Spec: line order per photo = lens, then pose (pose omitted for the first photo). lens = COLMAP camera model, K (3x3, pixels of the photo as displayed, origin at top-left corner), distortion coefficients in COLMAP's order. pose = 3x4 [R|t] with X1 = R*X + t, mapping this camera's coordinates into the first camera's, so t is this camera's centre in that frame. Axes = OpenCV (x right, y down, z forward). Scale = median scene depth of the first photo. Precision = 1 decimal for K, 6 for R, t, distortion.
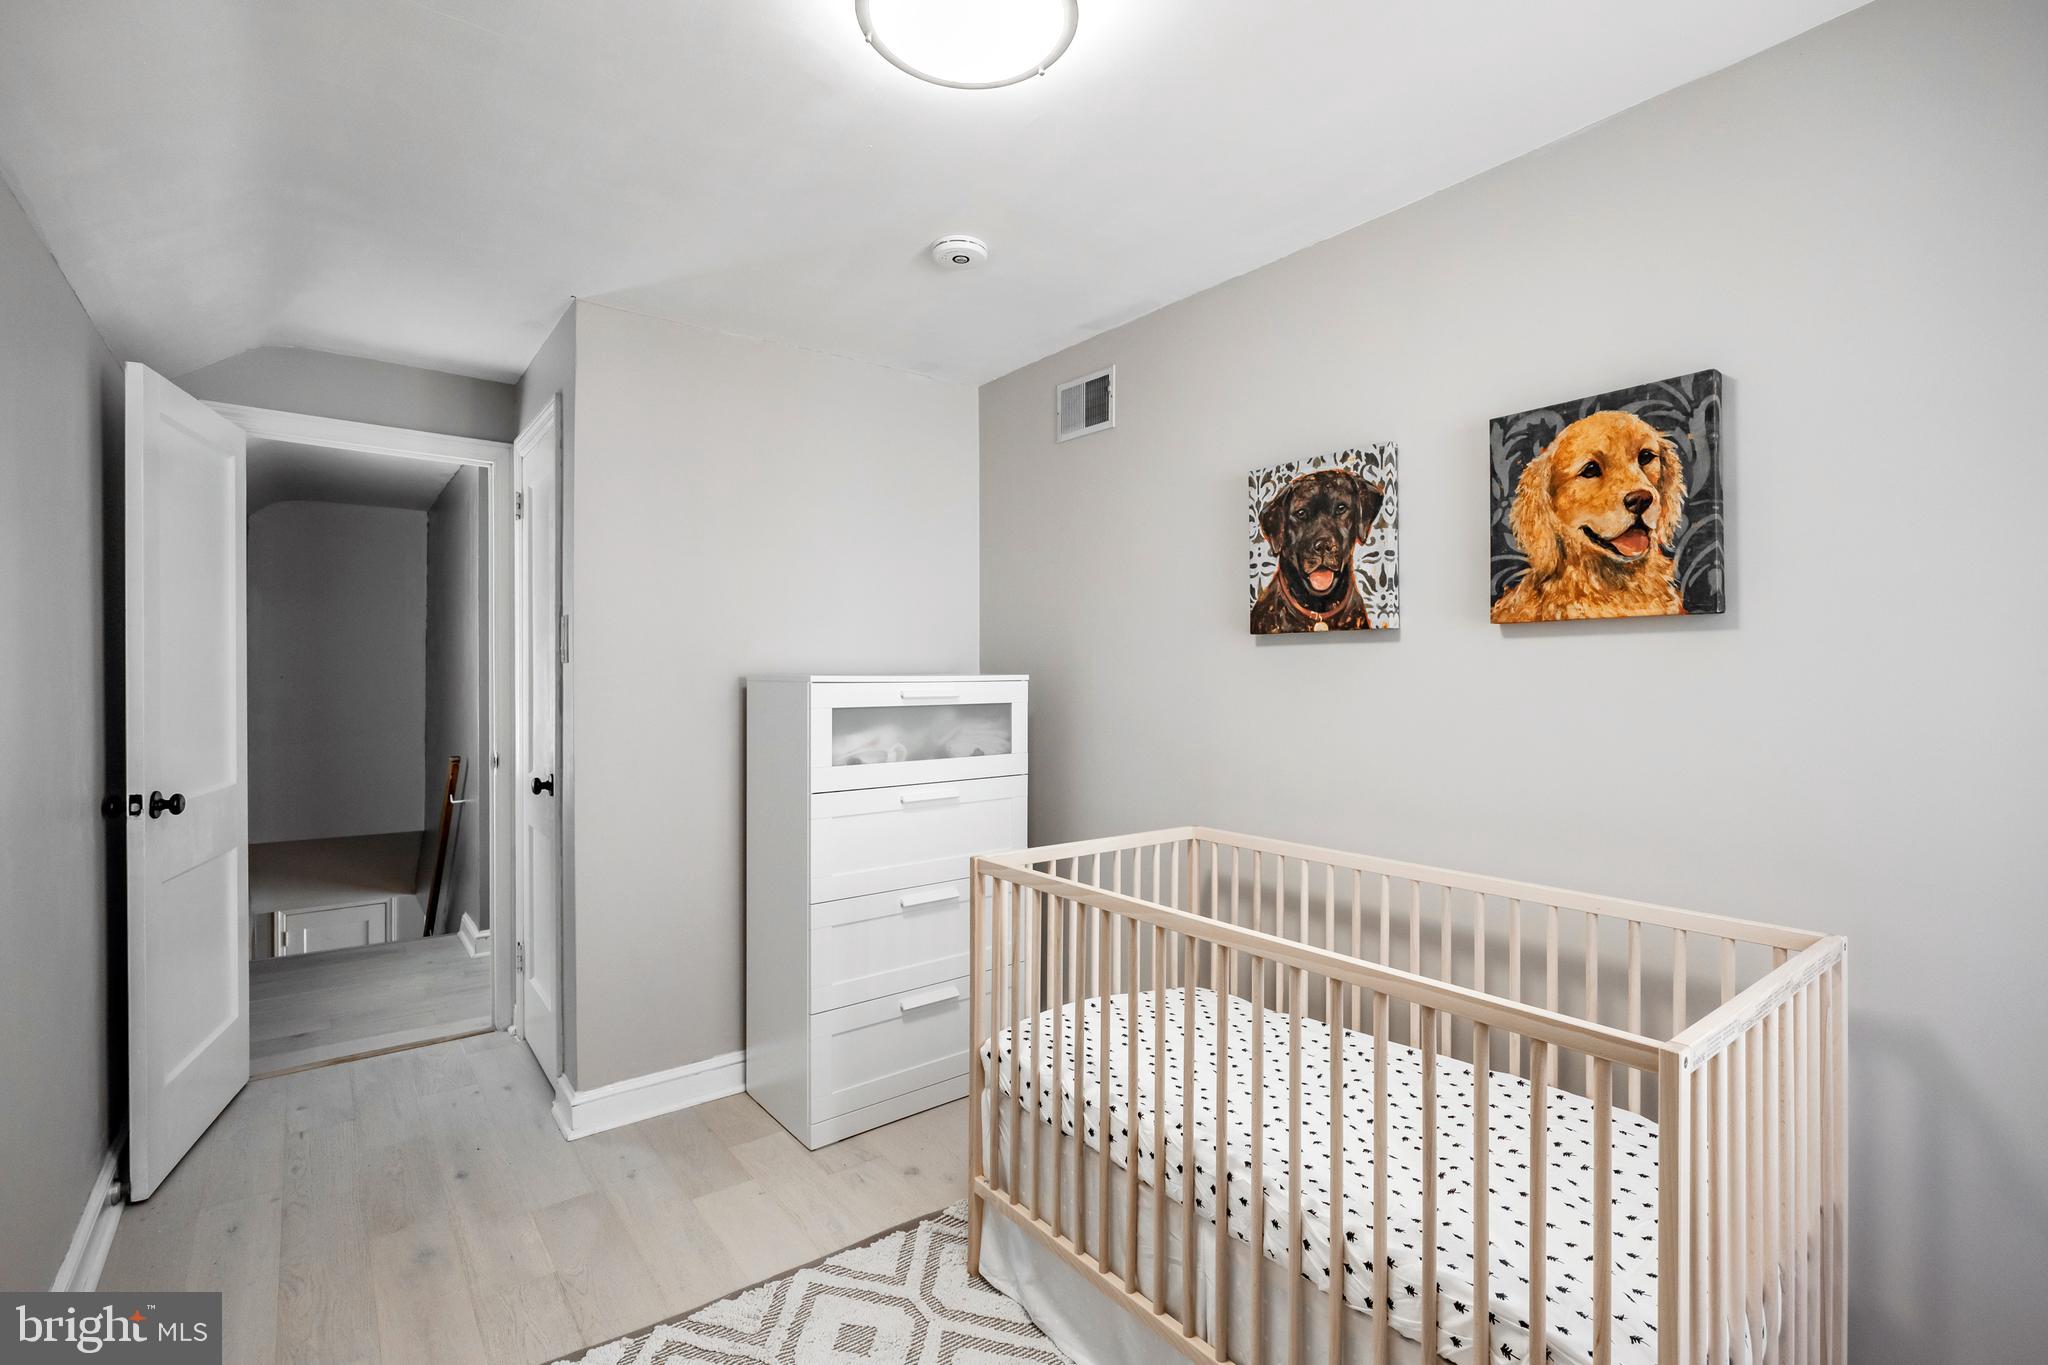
lens RADIAL K [[937.3, 0, 1026.8], [0, 937.3, 675.4], [0, 0, 1]] dist [0.000156, 0.000063]
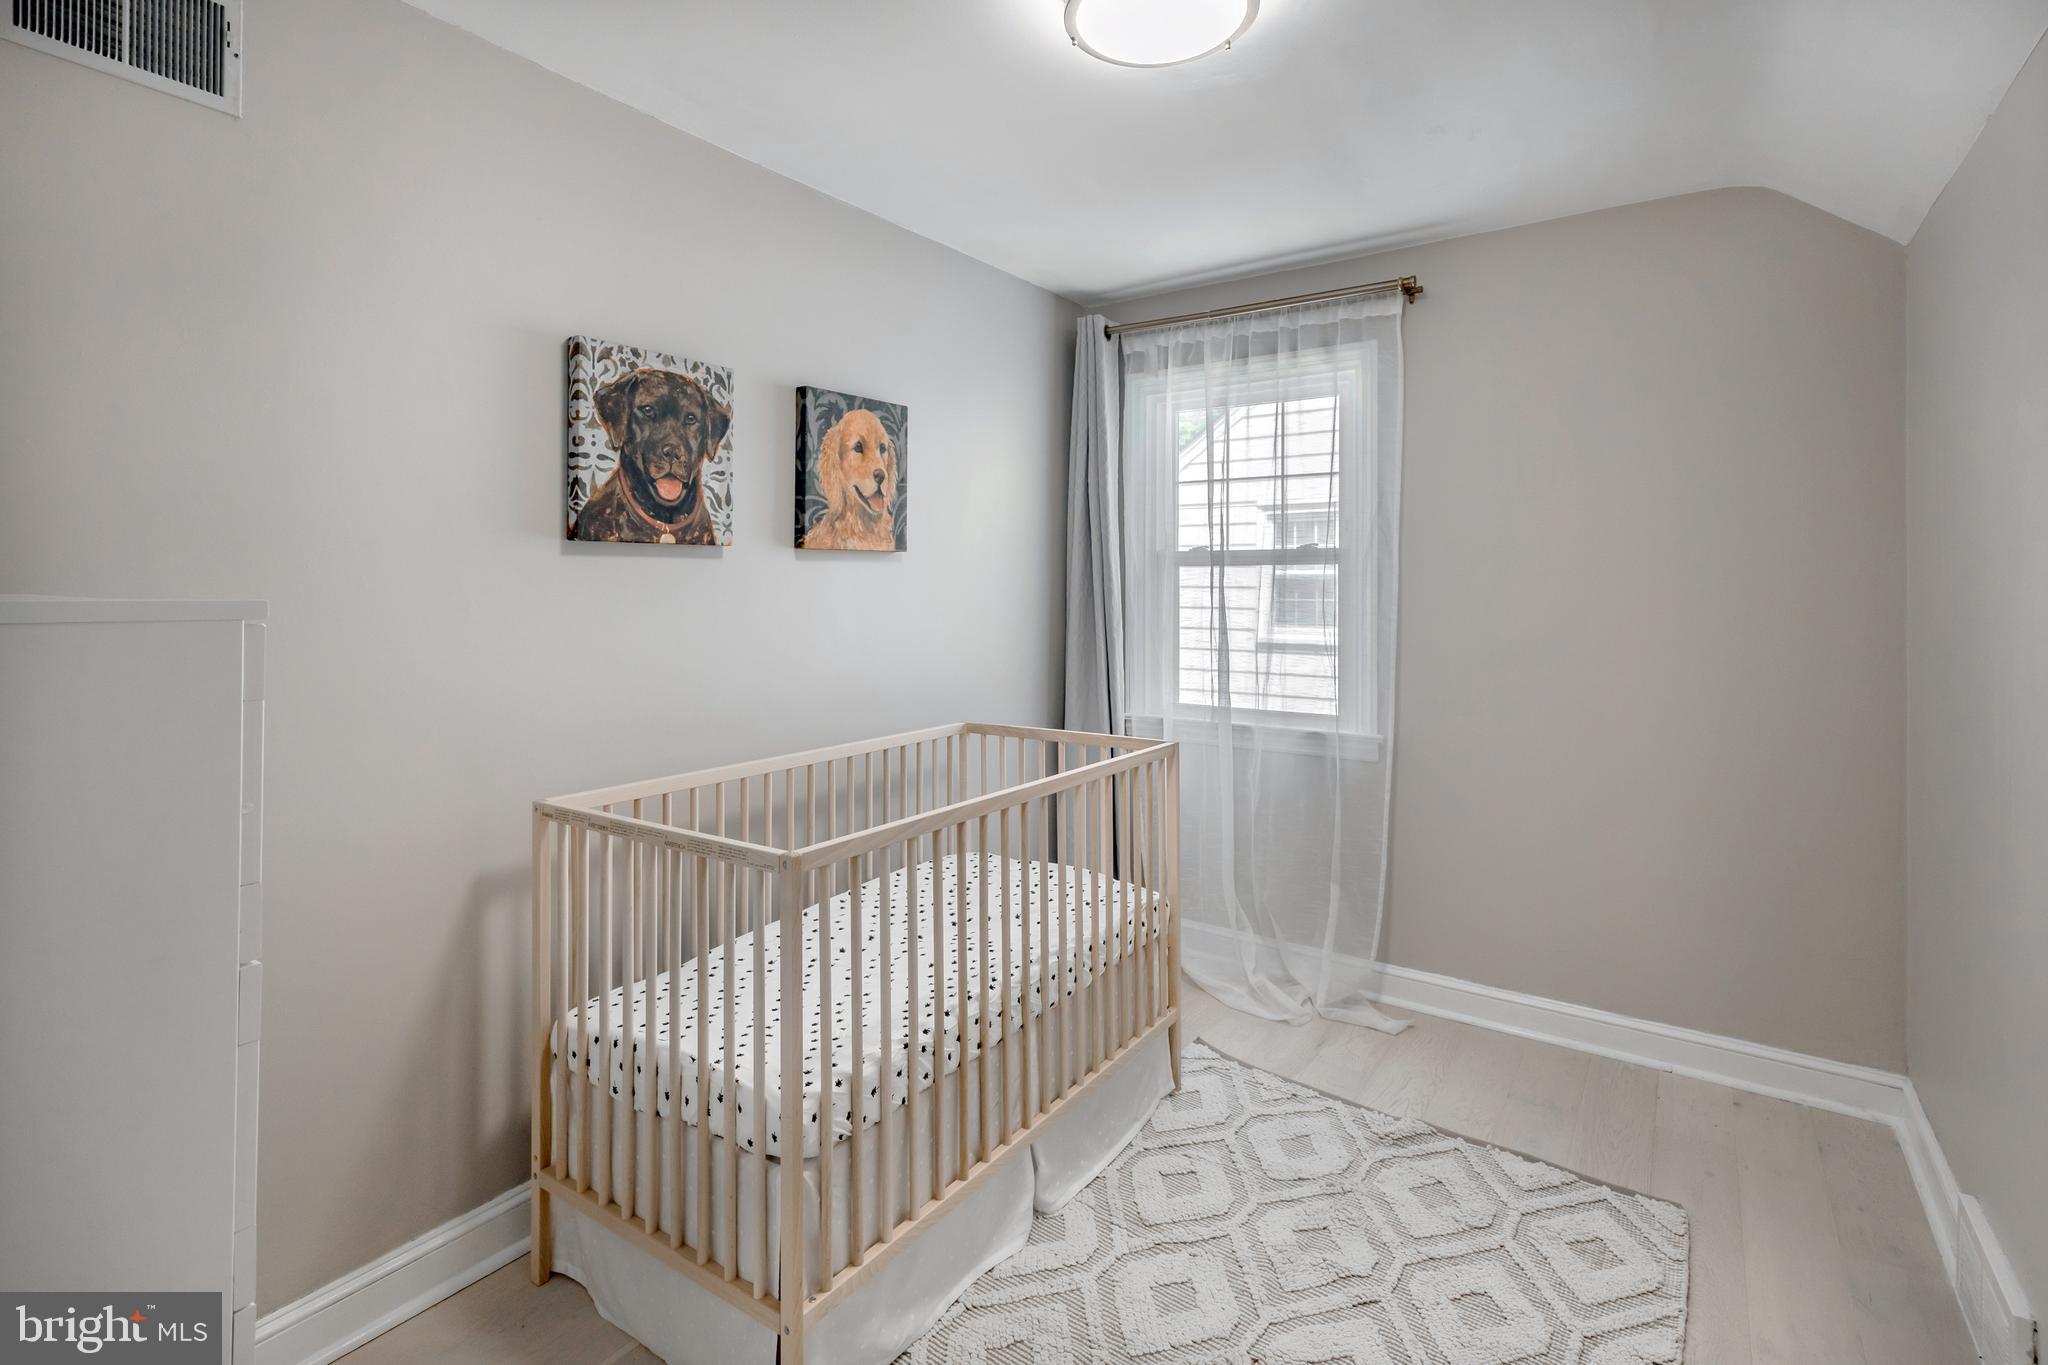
lens RADIAL K [[937.3, 0, 1068.1], [0, 937.3, 584.0], [0, 0, 1]] dist [0.000156, 0.000063]
pose [[-0.318269, -0.001482, 0.947999, -0.714168], [-0.000883, 0.999999, 0.001267, -0.008966], [-0.948000, -0.000434, -0.318269, 0.947807]]
